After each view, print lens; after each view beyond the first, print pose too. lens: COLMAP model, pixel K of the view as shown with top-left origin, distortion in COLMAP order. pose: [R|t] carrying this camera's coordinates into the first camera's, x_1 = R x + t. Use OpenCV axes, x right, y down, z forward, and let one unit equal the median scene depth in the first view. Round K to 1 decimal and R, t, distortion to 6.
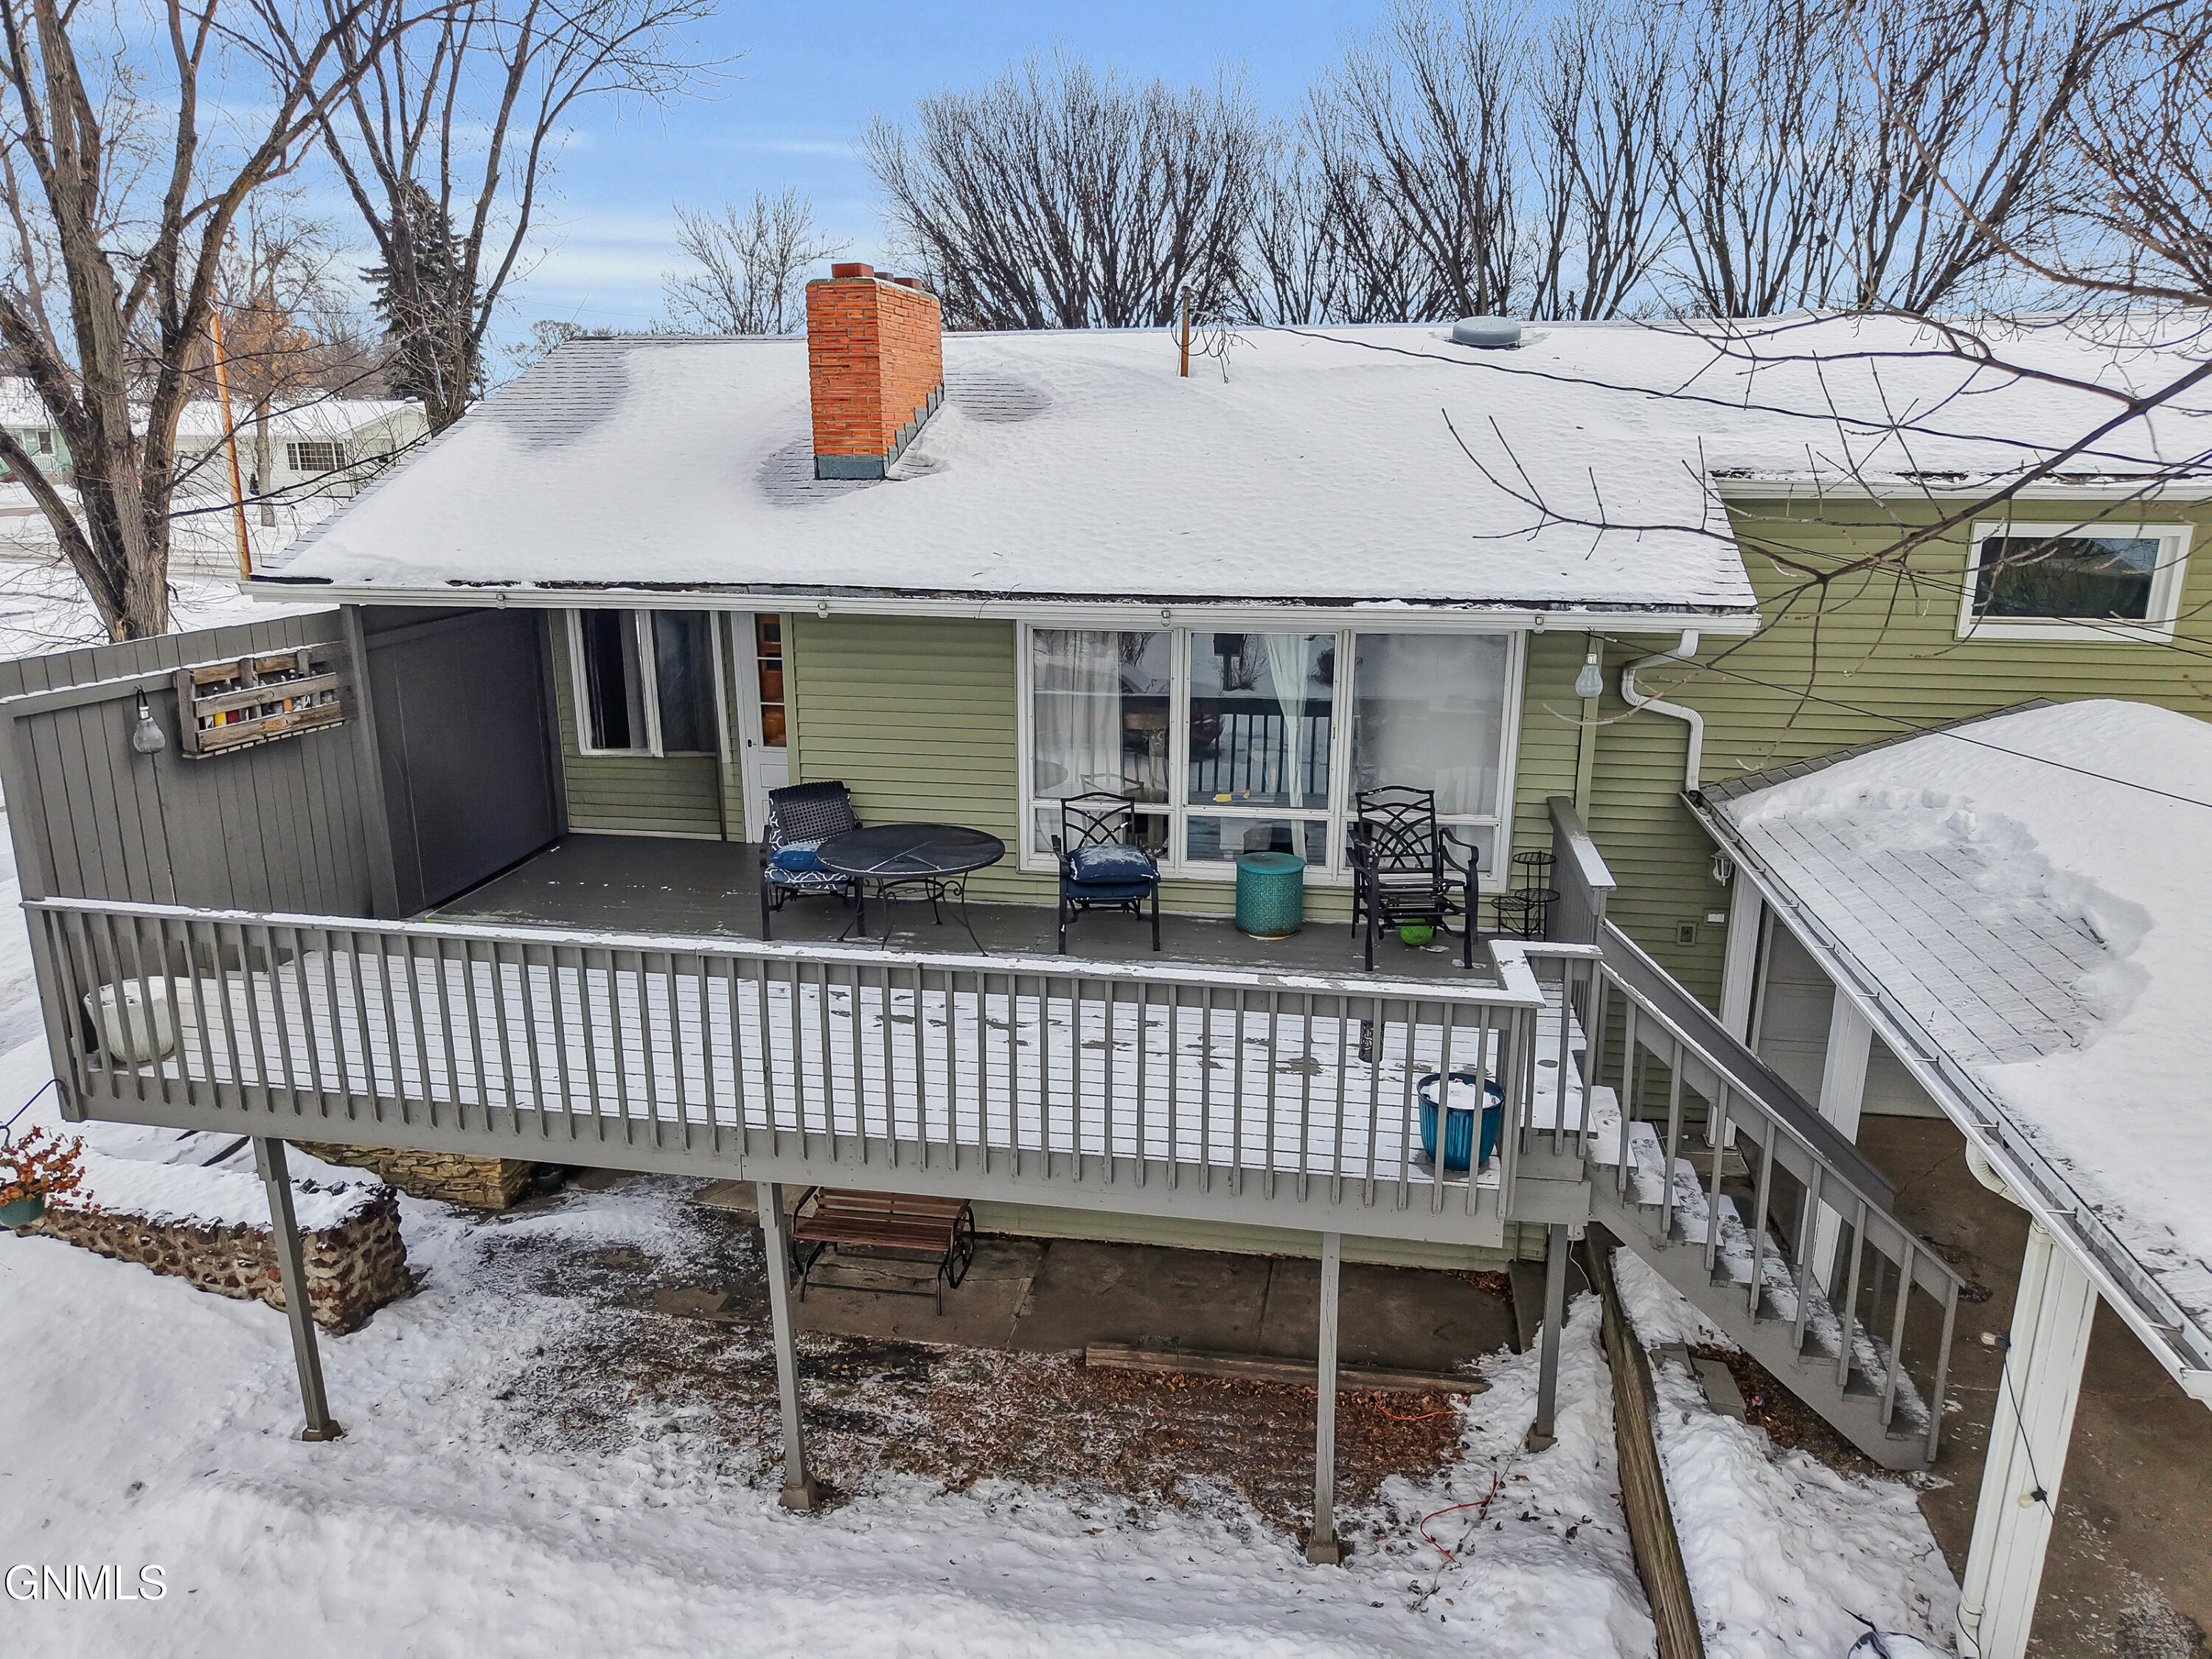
lens RADIAL K [[1487.2, 0, 1106.0], [0, 1487.2, 829.5], [0, 0, 1]] dist [0.025328, -0.024890]
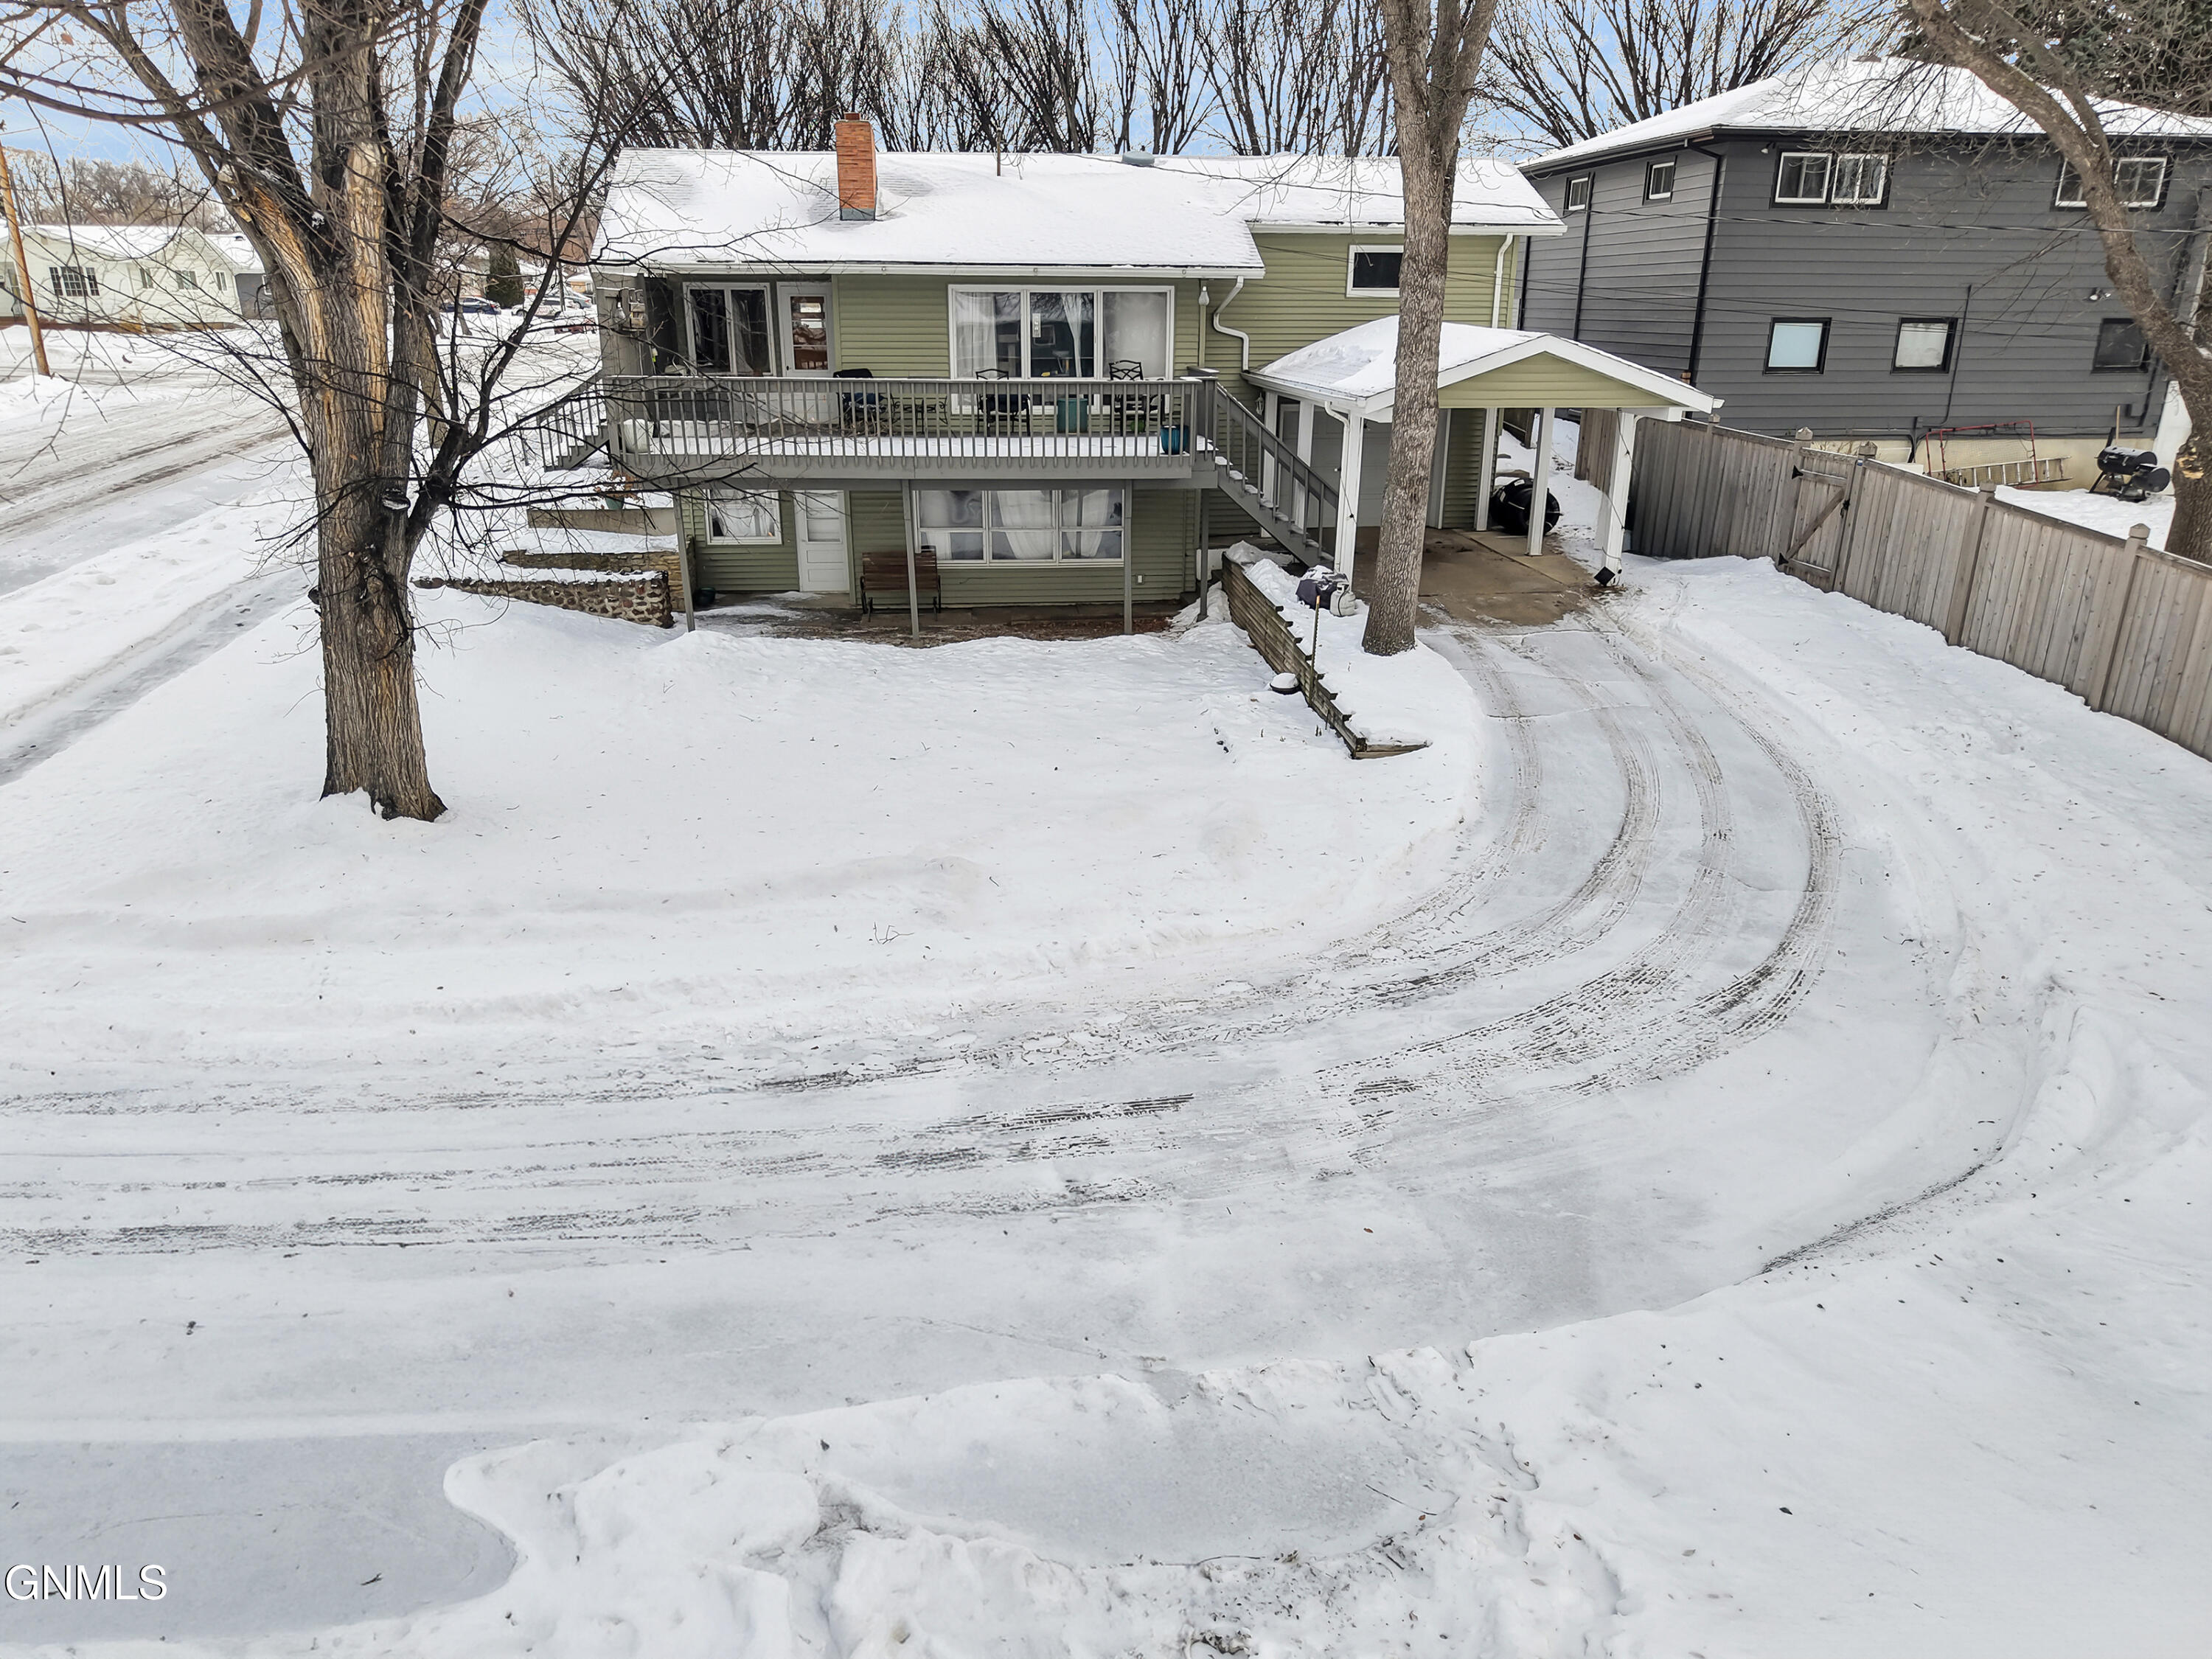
lens RADIAL K [[1496.4, 0, 1106.1], [0, 1496.4, 838.7], [0, 0, 1]] dist [0.115079, -0.274581]
pose [[0.960510, -0.089952, 0.263304, -0.493178], [0.067424, 0.993343, 0.093397, 0.466797], [-0.269953, -0.071956, 0.960181, -1.233470]]
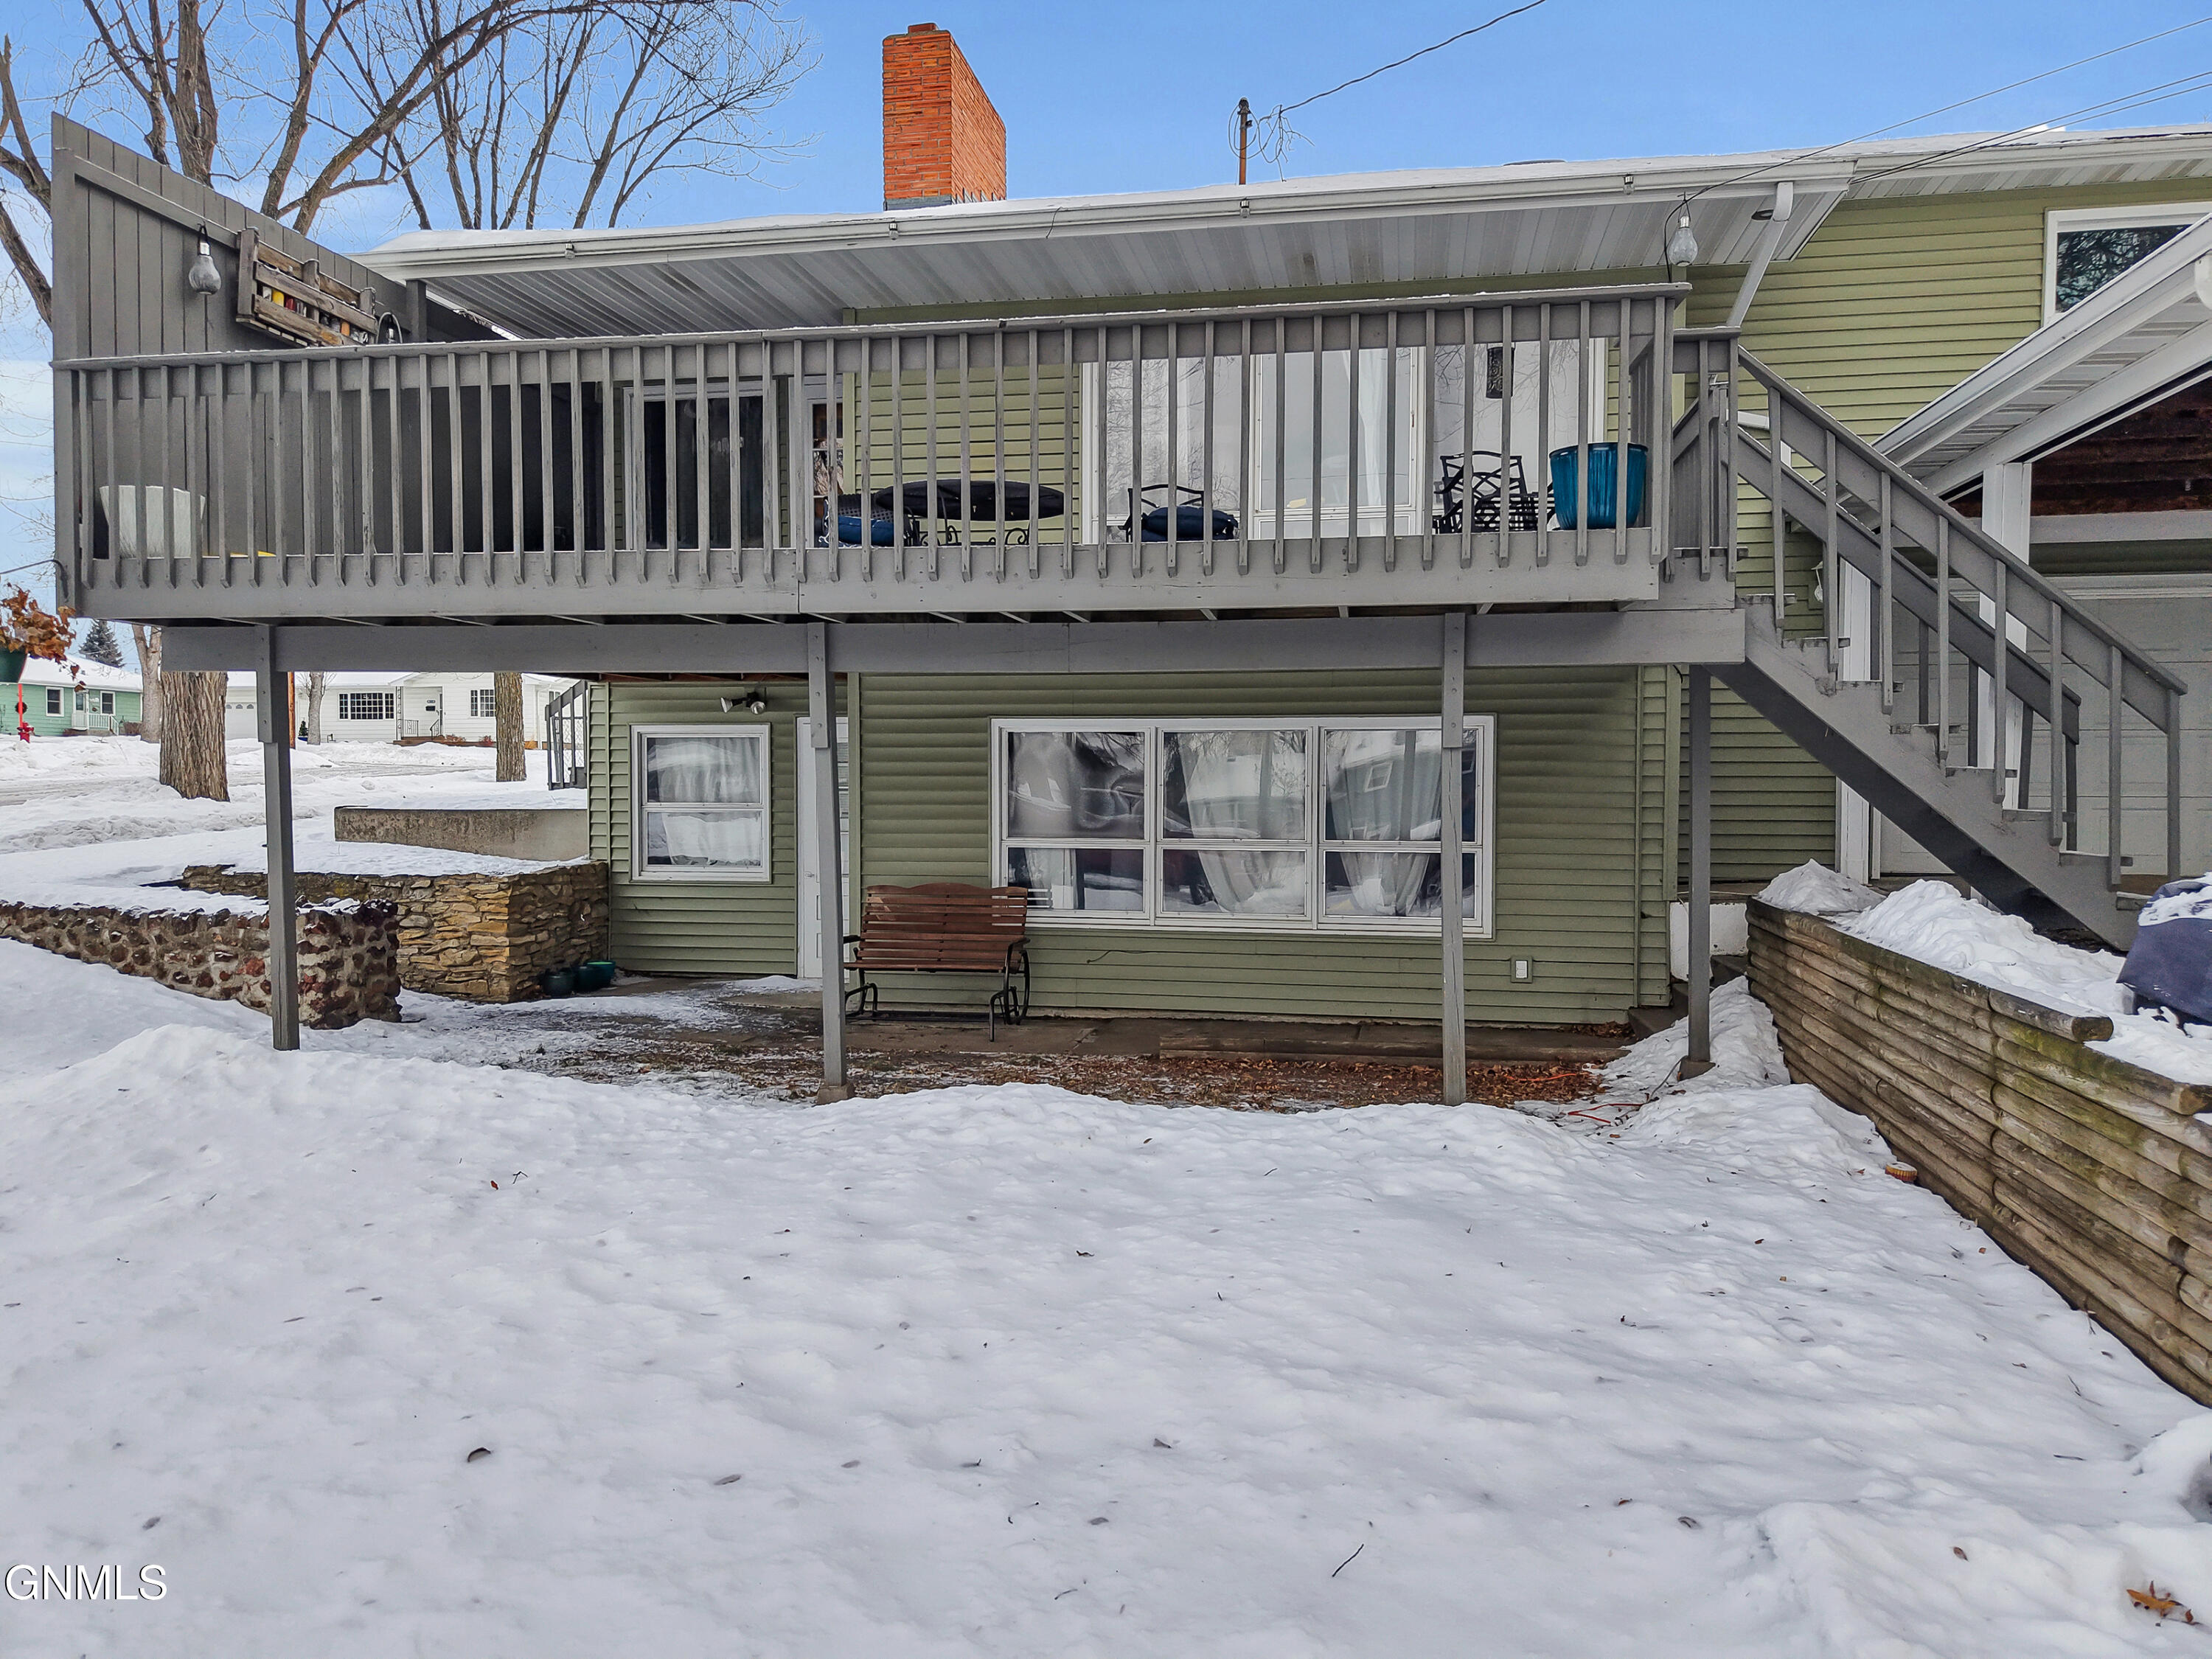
lens RADIAL K [[1487.2, 0, 1106.0], [0, 1487.2, 829.5], [0, 0, 1]] dist [0.025328, -0.024890]
pose [[0.999947, 0.000702, -0.010267, -0.035338], [-0.002981, 0.974657, -0.223684, 0.411211], [0.009850, 0.223702, 0.974608, 0.111668]]
